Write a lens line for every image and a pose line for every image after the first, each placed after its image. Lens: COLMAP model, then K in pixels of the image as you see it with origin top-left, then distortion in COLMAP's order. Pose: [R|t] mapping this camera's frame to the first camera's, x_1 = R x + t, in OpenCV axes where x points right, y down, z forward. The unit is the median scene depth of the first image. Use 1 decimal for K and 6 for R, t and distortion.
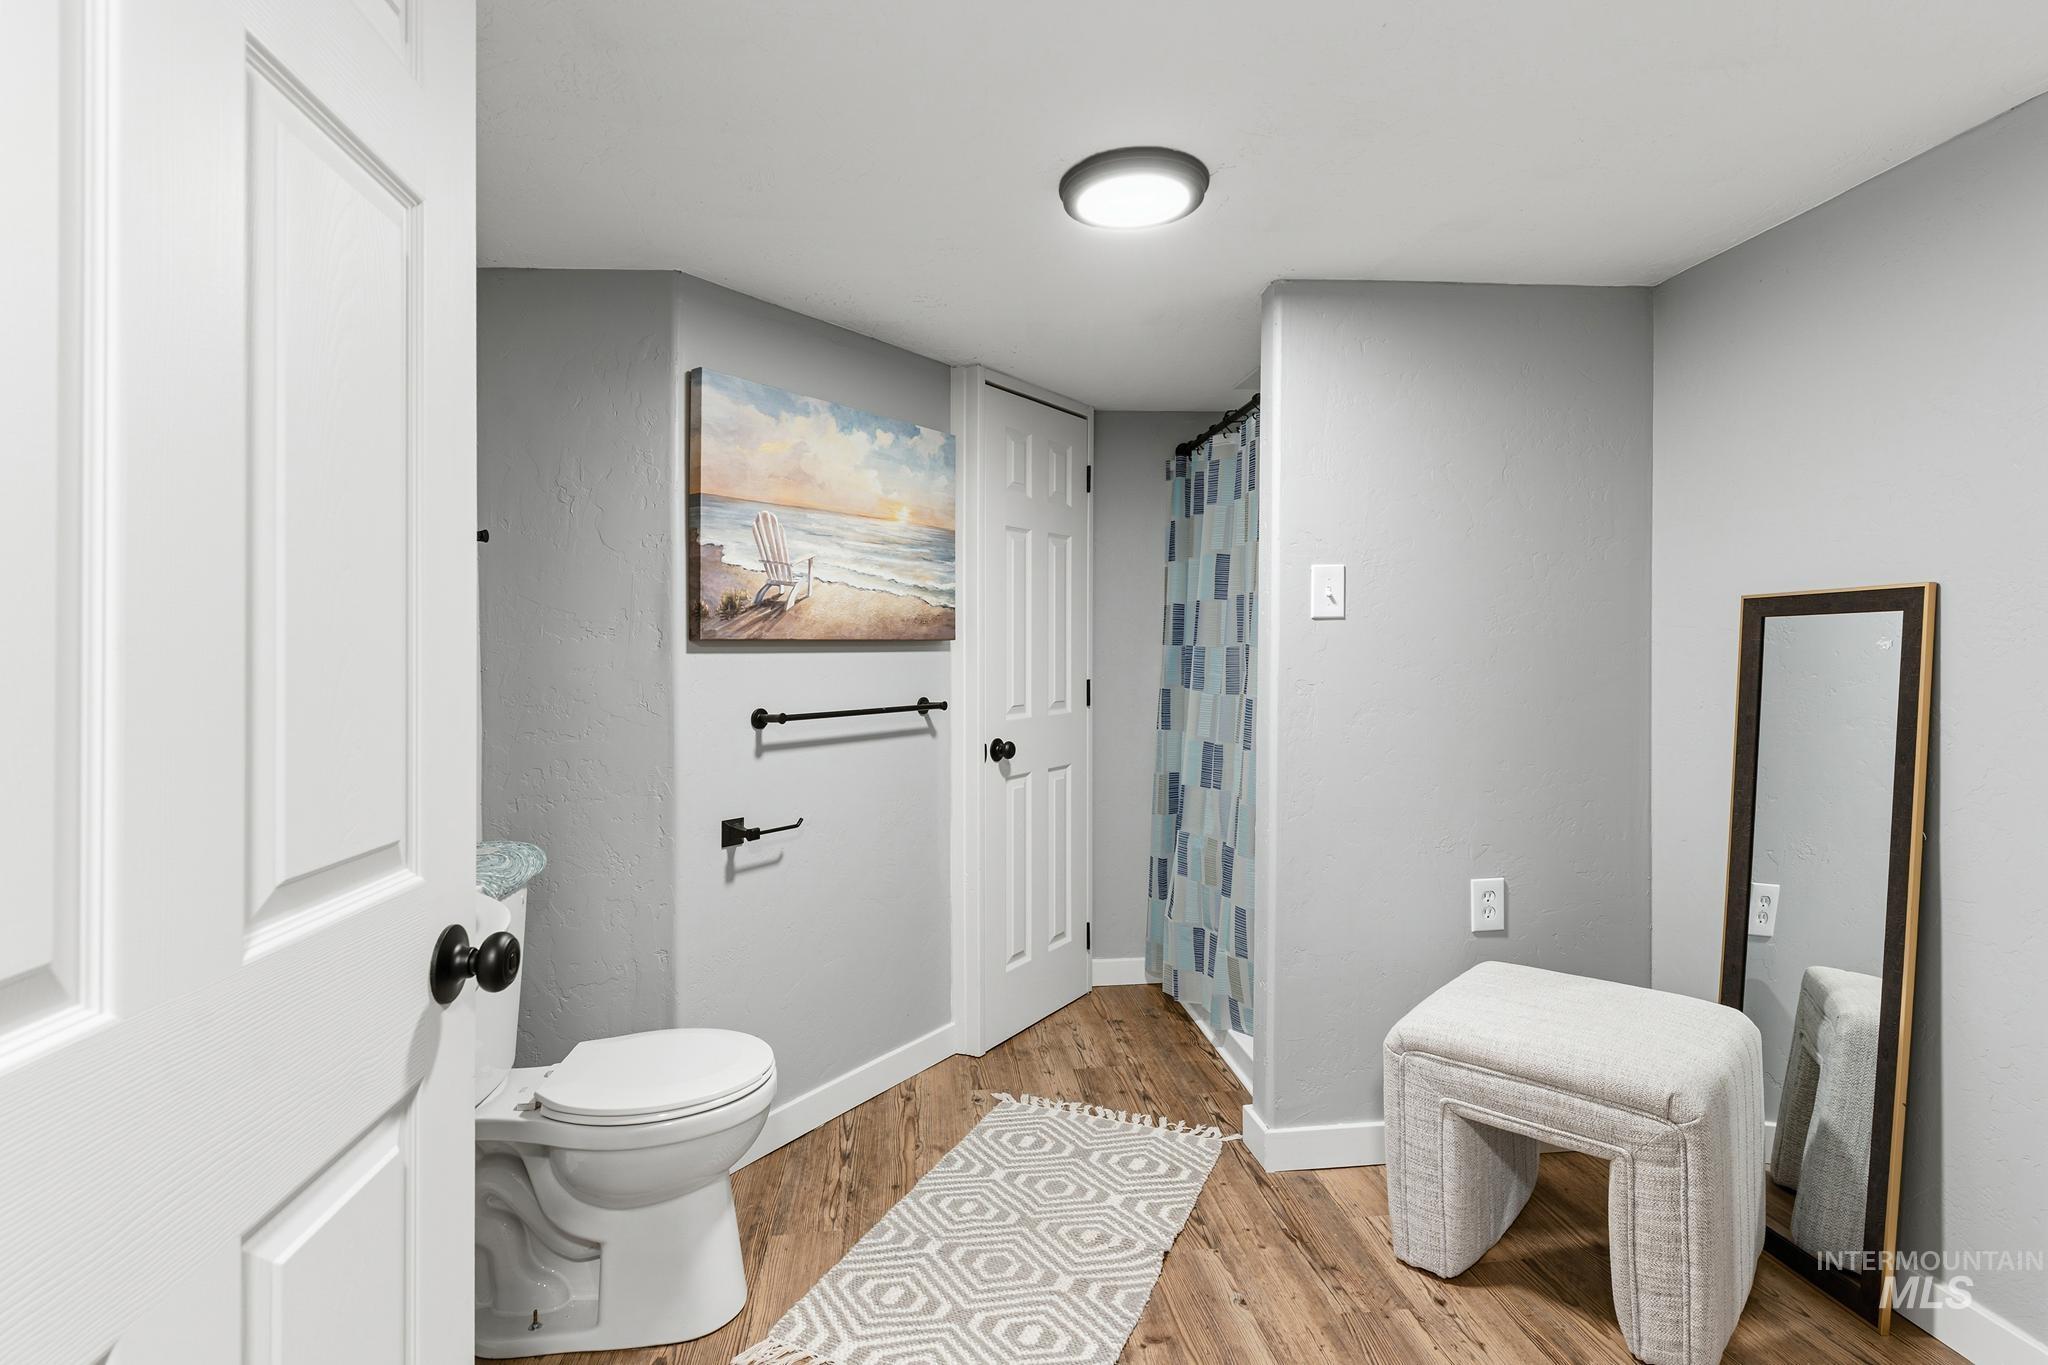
lens RADIAL K [[1007.3, 0, 1015.5], [0, 1007.3, 650.4], [0, 0, 1]] dist [0.000718, 0.000515]
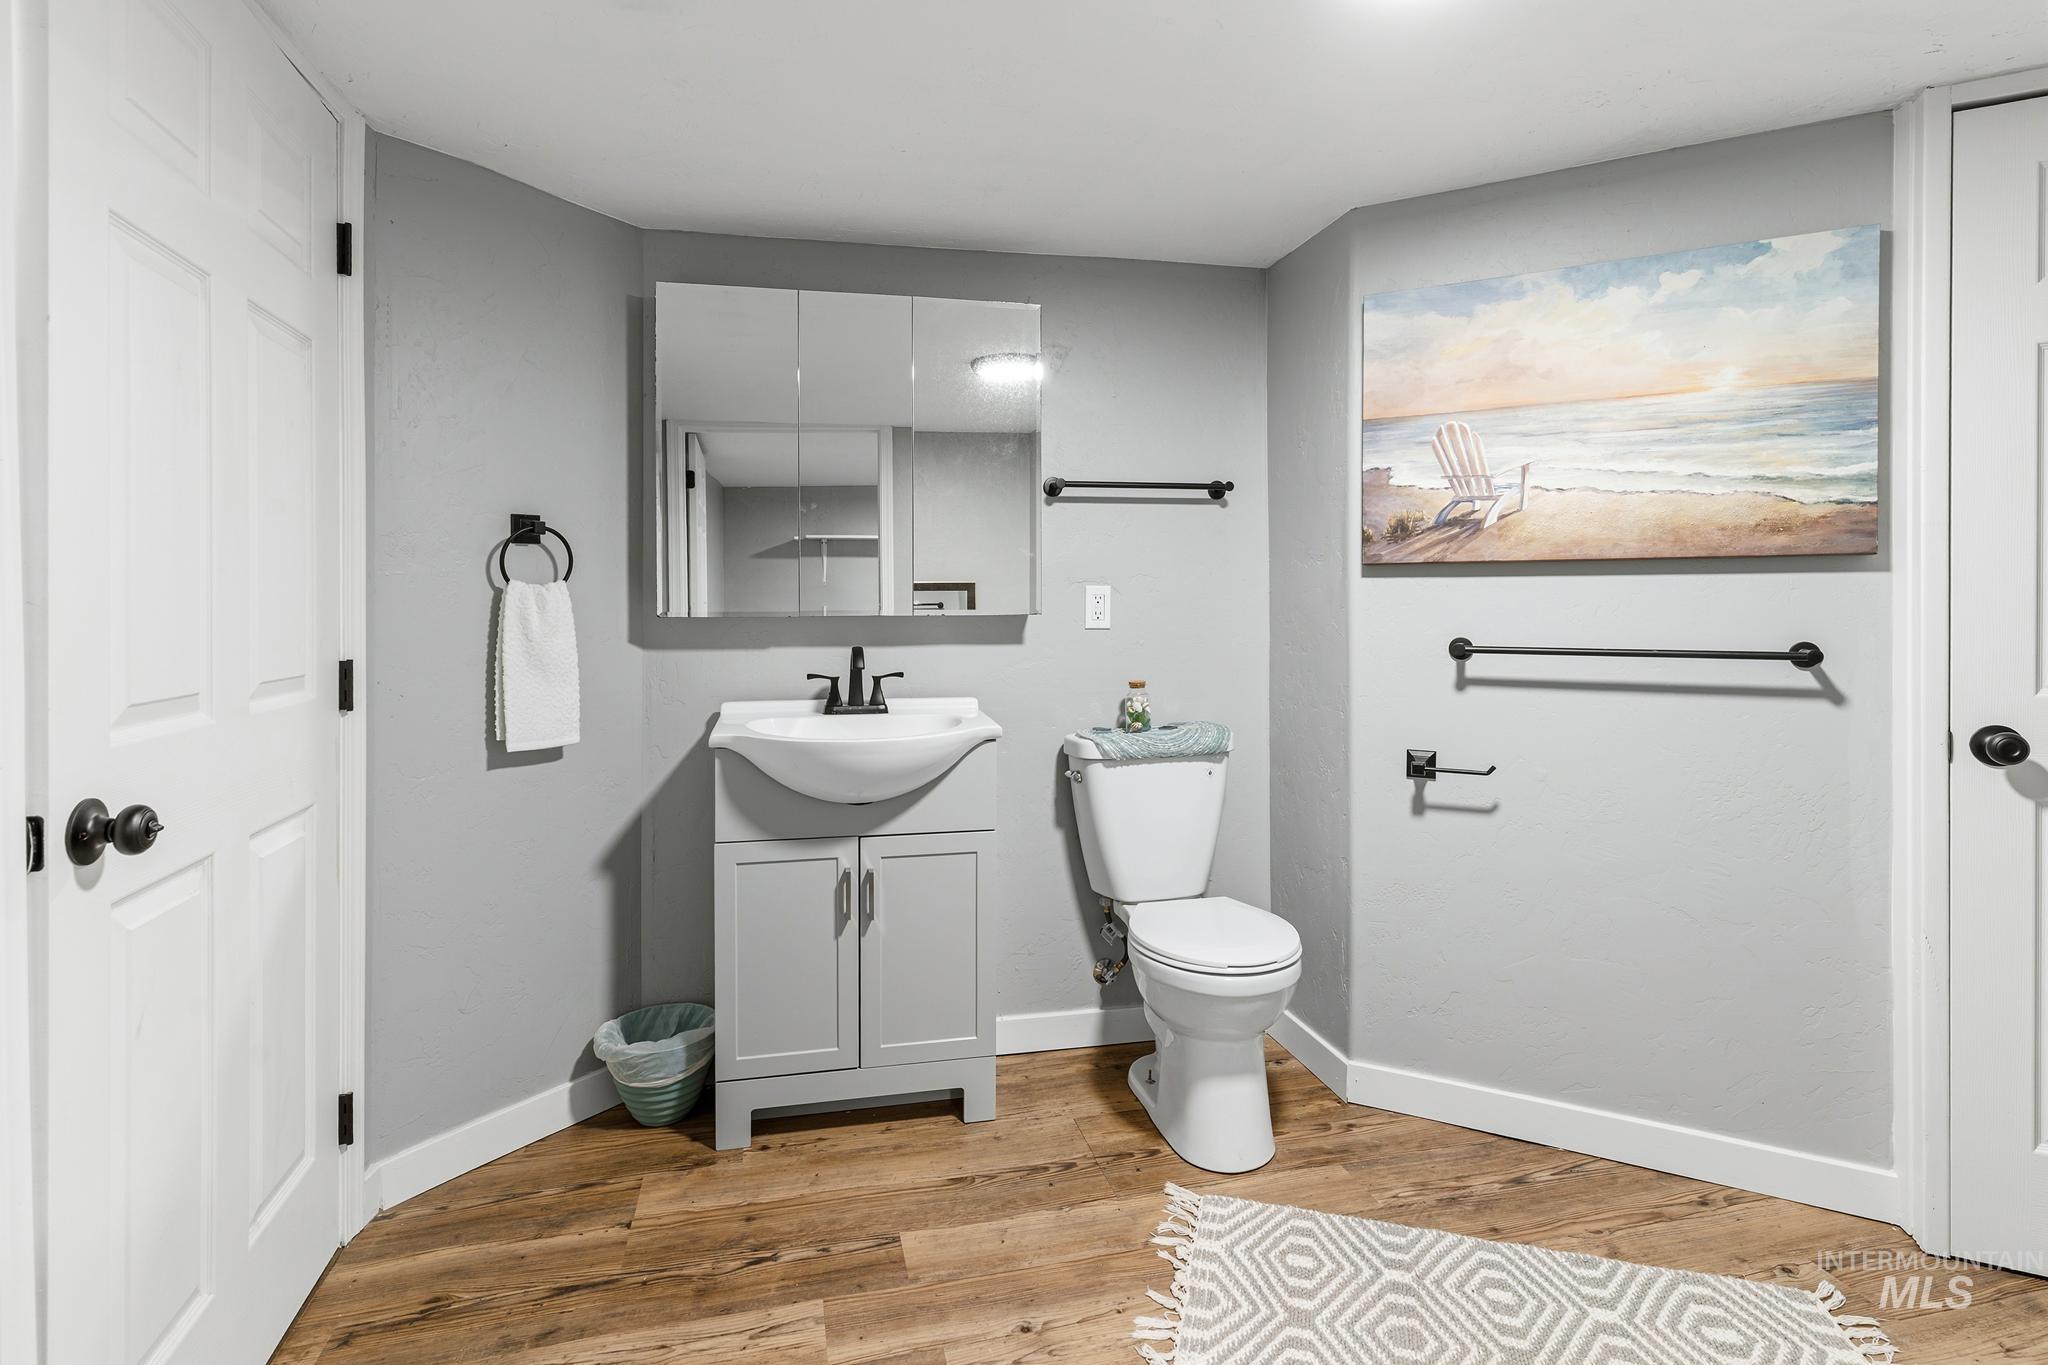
lens RADIAL K [[1012.6, 0, 1019.7], [0, 1012.6, 582.5], [0, 0, 1]] dist [0.001662, 0.000399]
pose [[0.123975, 0.001705, -0.992284, 0.523626], [0.007433, 0.999969, 0.002647, 0.001986], [0.992257, -0.007704, 0.123959, 0.420337]]
